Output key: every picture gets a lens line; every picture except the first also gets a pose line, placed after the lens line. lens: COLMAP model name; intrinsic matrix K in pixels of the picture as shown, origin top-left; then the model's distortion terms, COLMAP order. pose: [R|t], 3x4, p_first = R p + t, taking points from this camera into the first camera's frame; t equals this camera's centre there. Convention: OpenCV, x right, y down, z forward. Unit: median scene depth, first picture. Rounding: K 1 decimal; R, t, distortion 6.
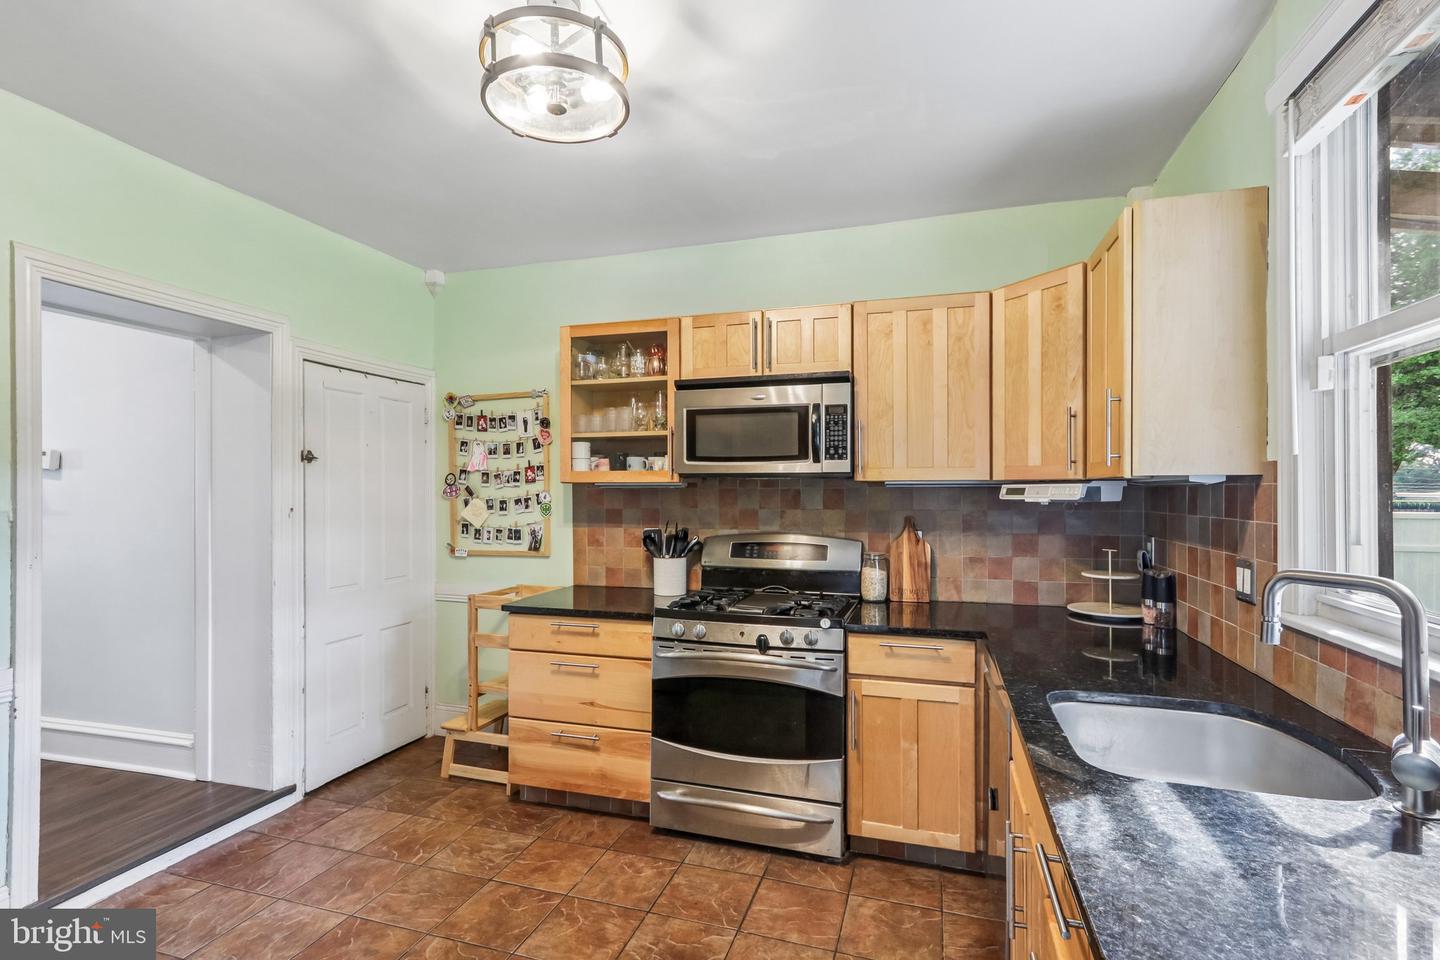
lens RADIAL K [[667.5, 0, 723.2], [0, 667.5, 493.8], [0, 0, 1]] dist [0.002849, 0.001044]
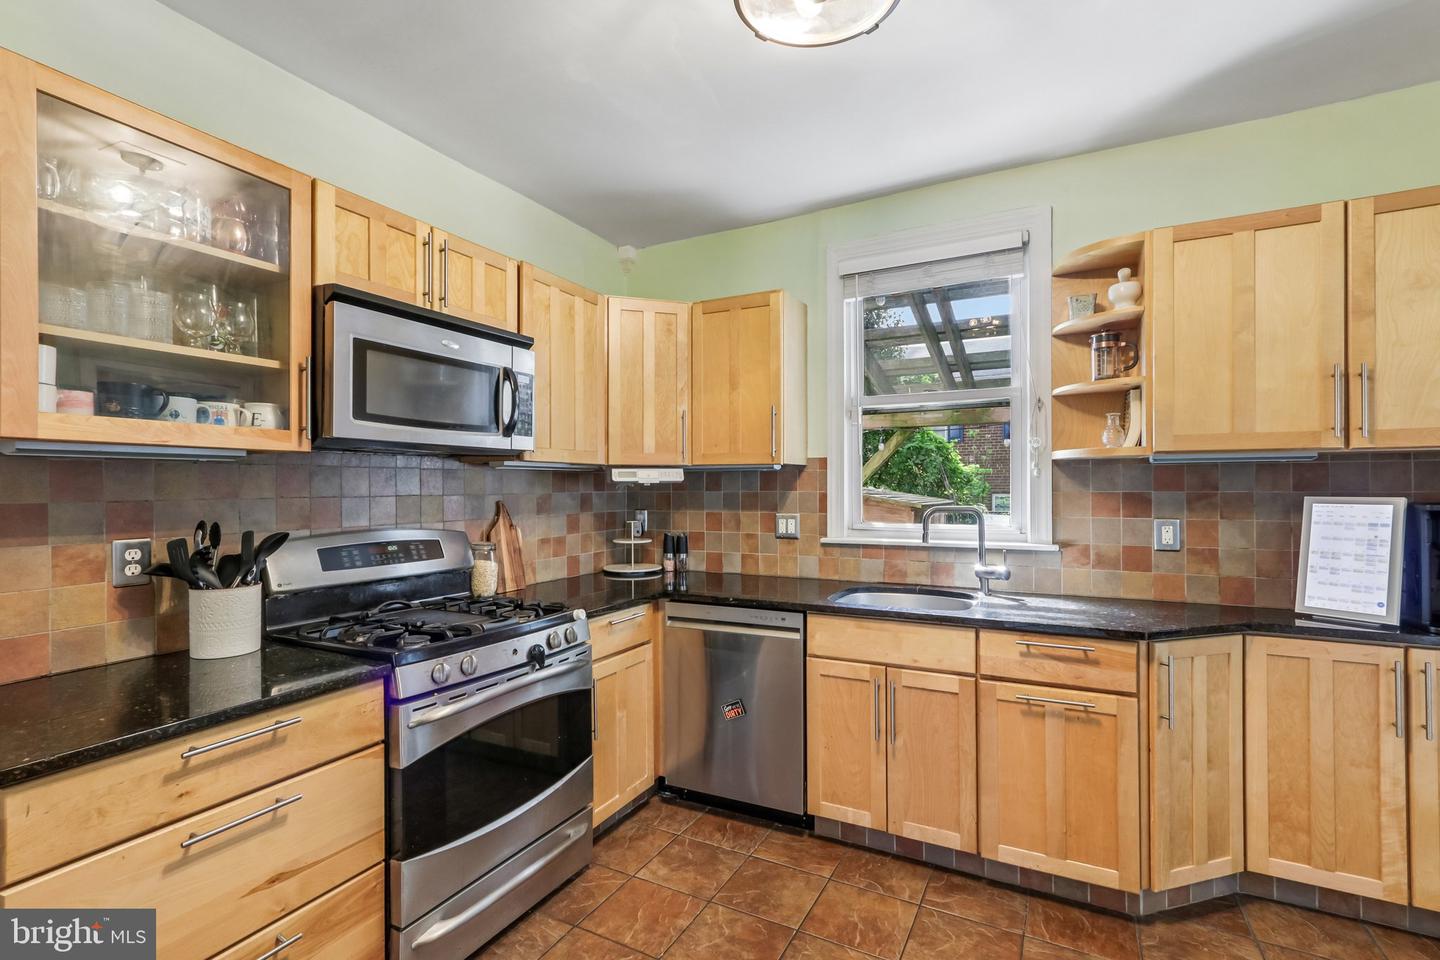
lens RADIAL K [[680.3, 0, 720.0], [0, 680.3, 480.0], [0, 0, 1]] dist [0.008613, 0.000942]
pose [[0.172553, 0.009727, 0.984952, -0.602280], [0.006042, 0.999922, -0.010934, 0.016888], [-0.984982, 0.007838, 0.172481, 0.529654]]
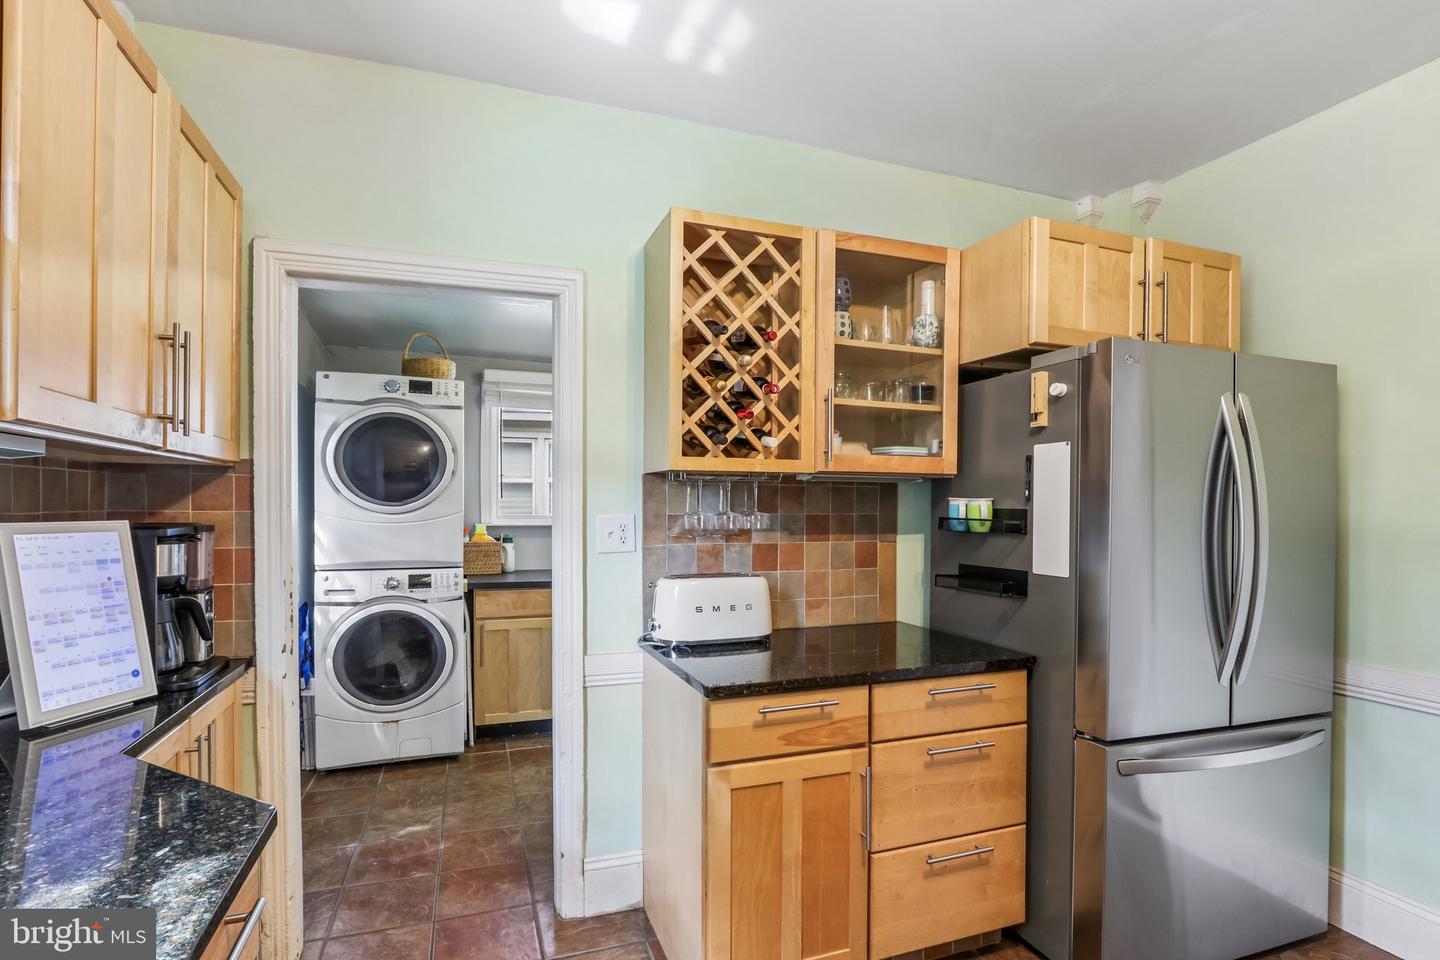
lens RADIAL K [[684.6, 0, 701.8], [0, 684.6, 508.3], [0, 0, 1]] dist [-0.019763, 0.000519]
pose [[-0.801200, 0.001192, -0.598396, 0.157642], [-0.005149, 0.999947, 0.008886, 0.015845], [0.598375, 0.010200, -0.801151, 0.614797]]
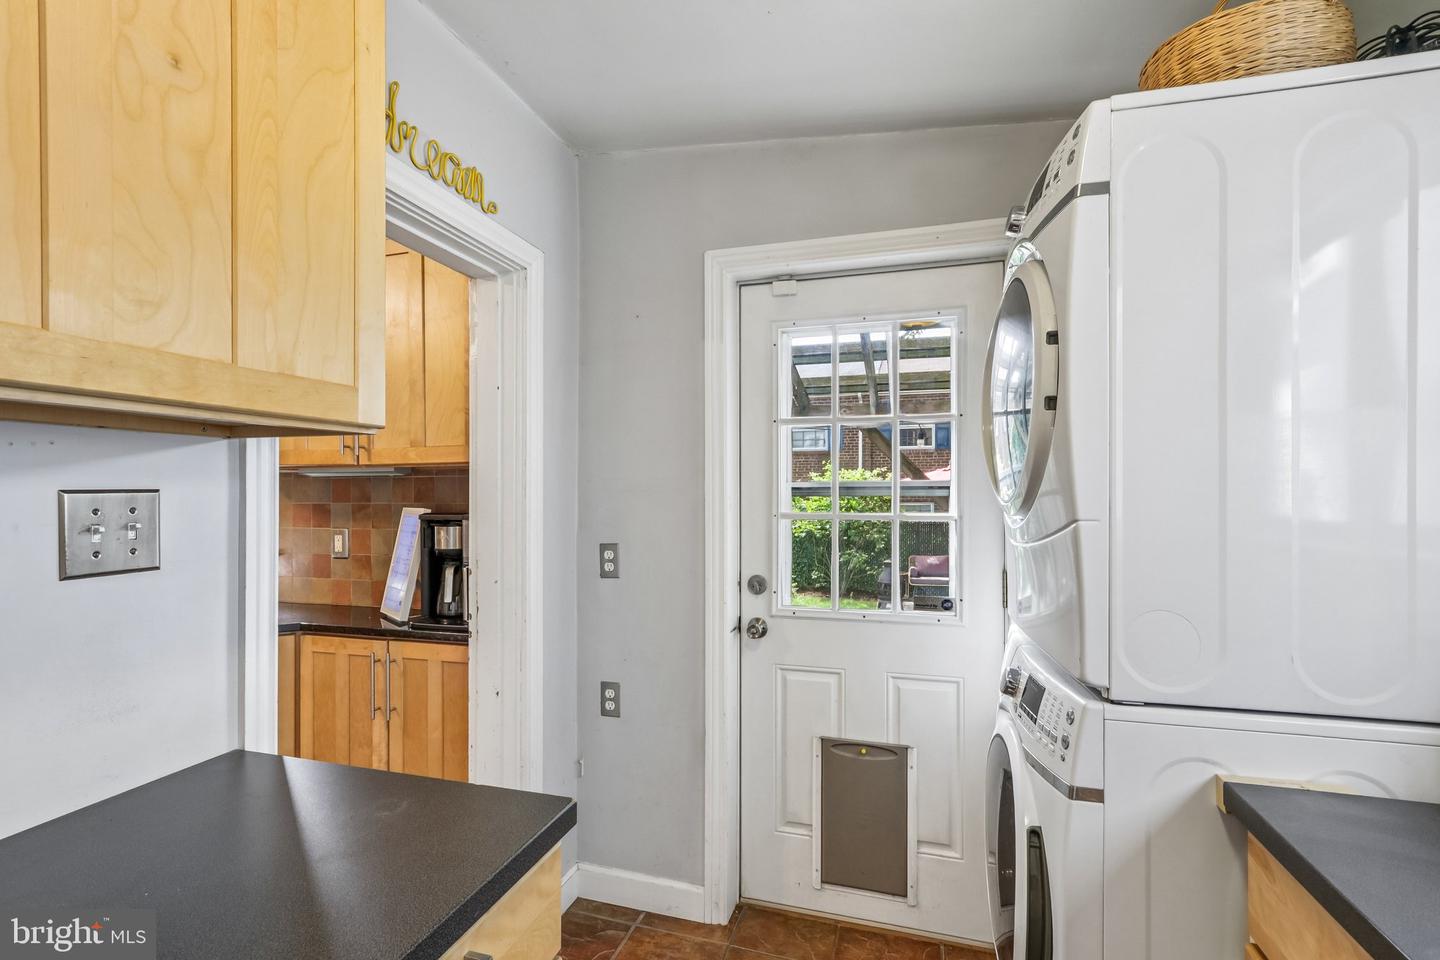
lens RADIAL K [[667.5, 0, 723.2], [0, 667.5, 493.8], [0, 0, 1]] dist [0.002849, 0.001044]
pose [[-0.027403, -0.000295, 0.999624, -0.576480], [0.005317, 0.999986, 0.000441, 0.015106], [-0.999610, 0.005327, -0.027401, -0.352498]]
